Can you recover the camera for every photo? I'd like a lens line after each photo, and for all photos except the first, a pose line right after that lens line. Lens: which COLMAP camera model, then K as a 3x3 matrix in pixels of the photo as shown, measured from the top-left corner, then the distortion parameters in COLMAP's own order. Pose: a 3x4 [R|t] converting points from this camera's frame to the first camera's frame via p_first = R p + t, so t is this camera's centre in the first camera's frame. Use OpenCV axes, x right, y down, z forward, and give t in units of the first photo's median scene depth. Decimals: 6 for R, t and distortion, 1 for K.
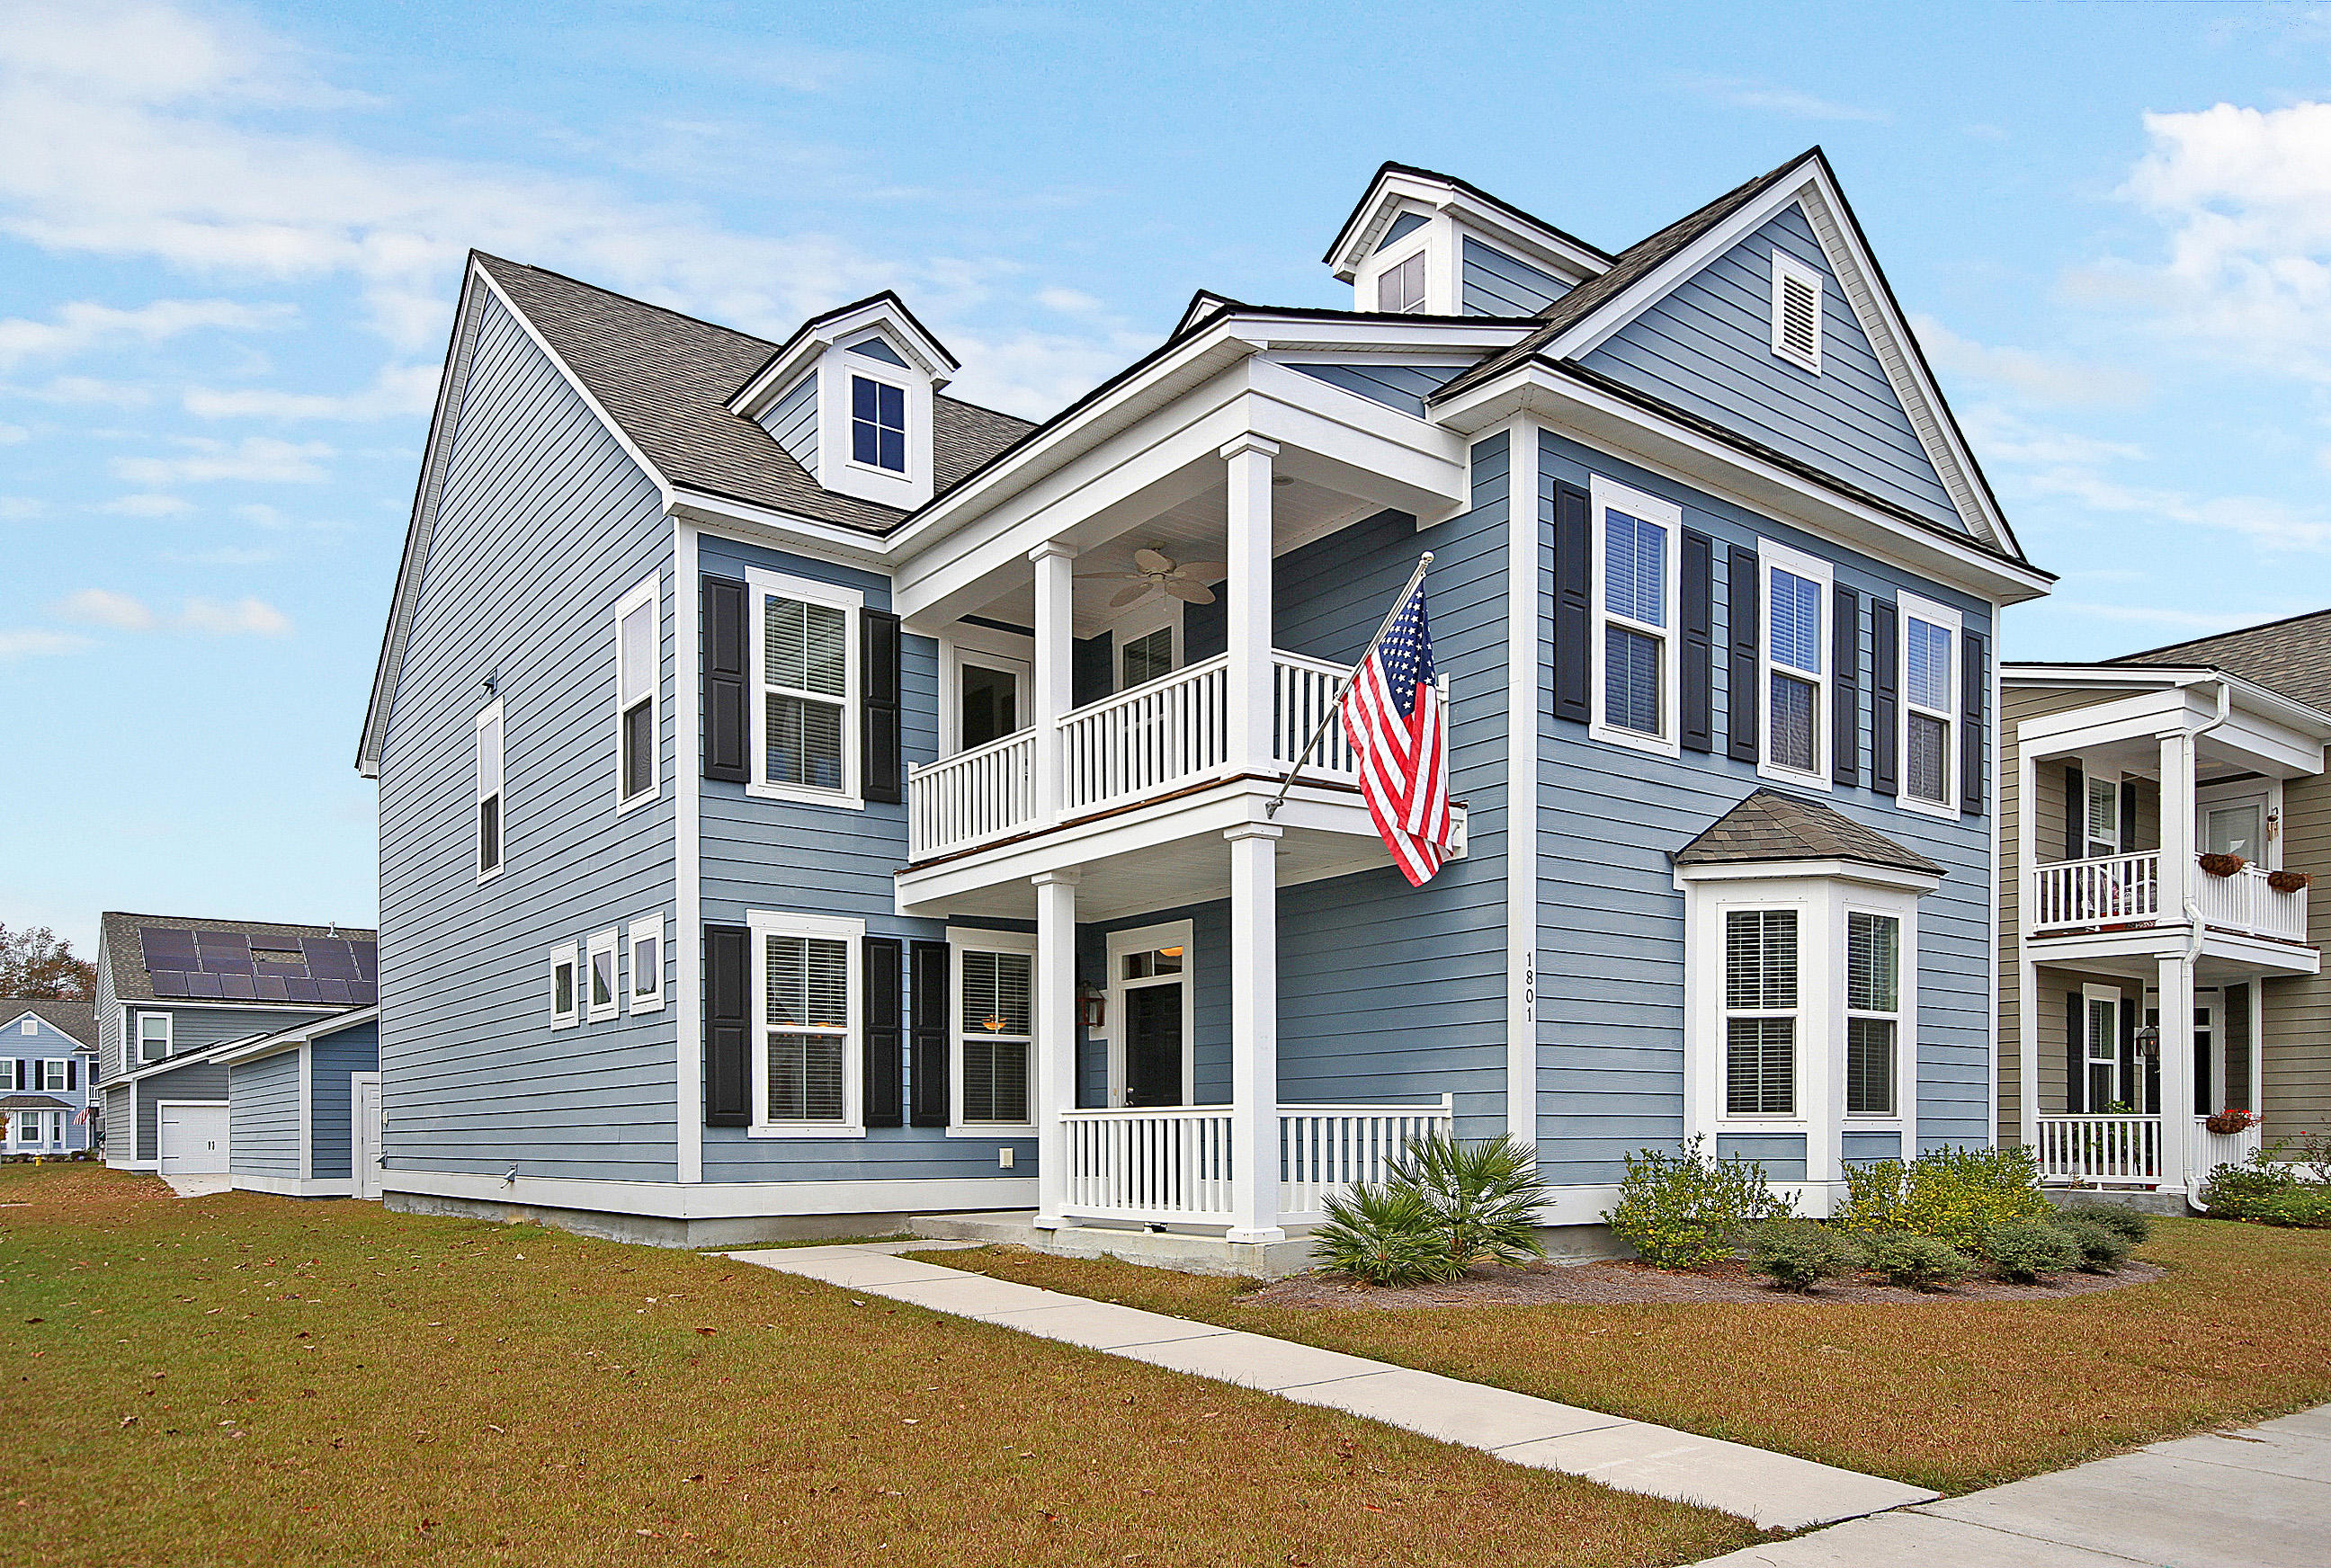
lens RADIAL K [[1535.3, 0, 1165.5], [0, 1535.3, 784.0], [0, 0, 1]] dist [-0.001717, -0.001988]
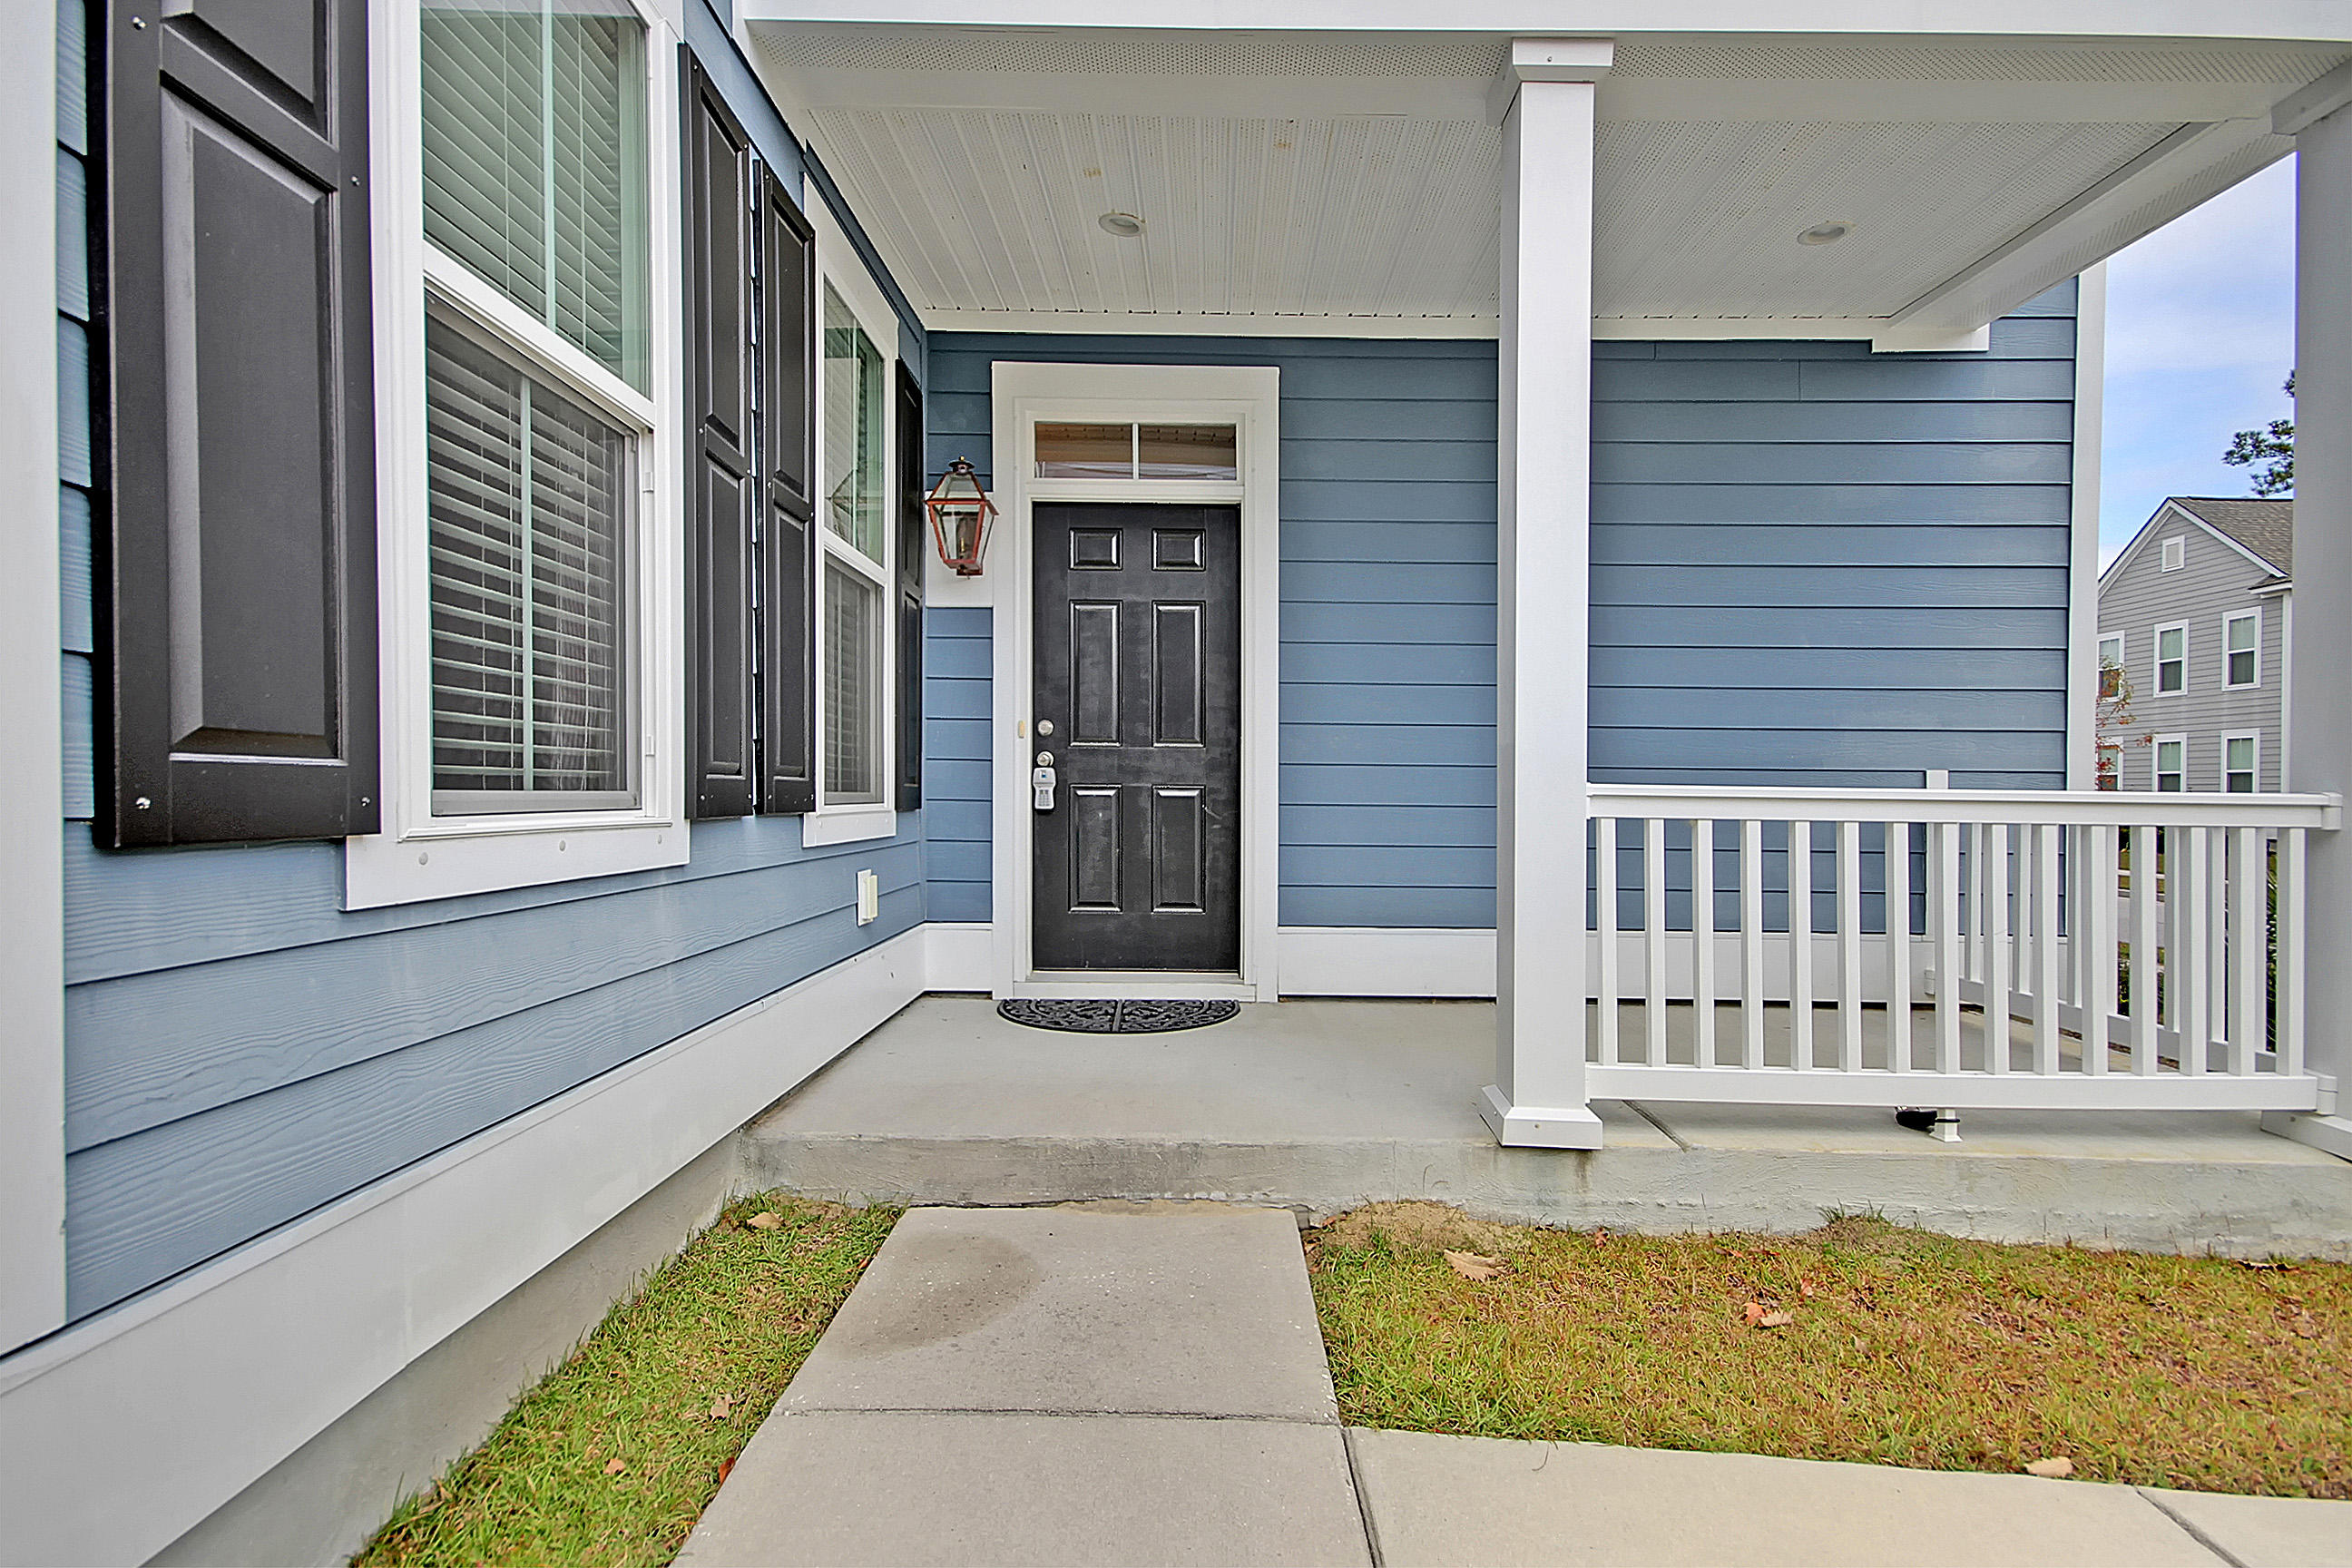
lens RADIAL K [[1270.7, 0, 1176.0], [0, 1270.7, 784.0], [0, 0, 1]] dist [0.001092, 0.000089]
pose [[0.627122, 0.026829, 0.778459, -0.318476], [-0.205964, 0.969546, 0.132509, 0.182200], [-0.751197, -0.243434, 0.613549, 0.854837]]
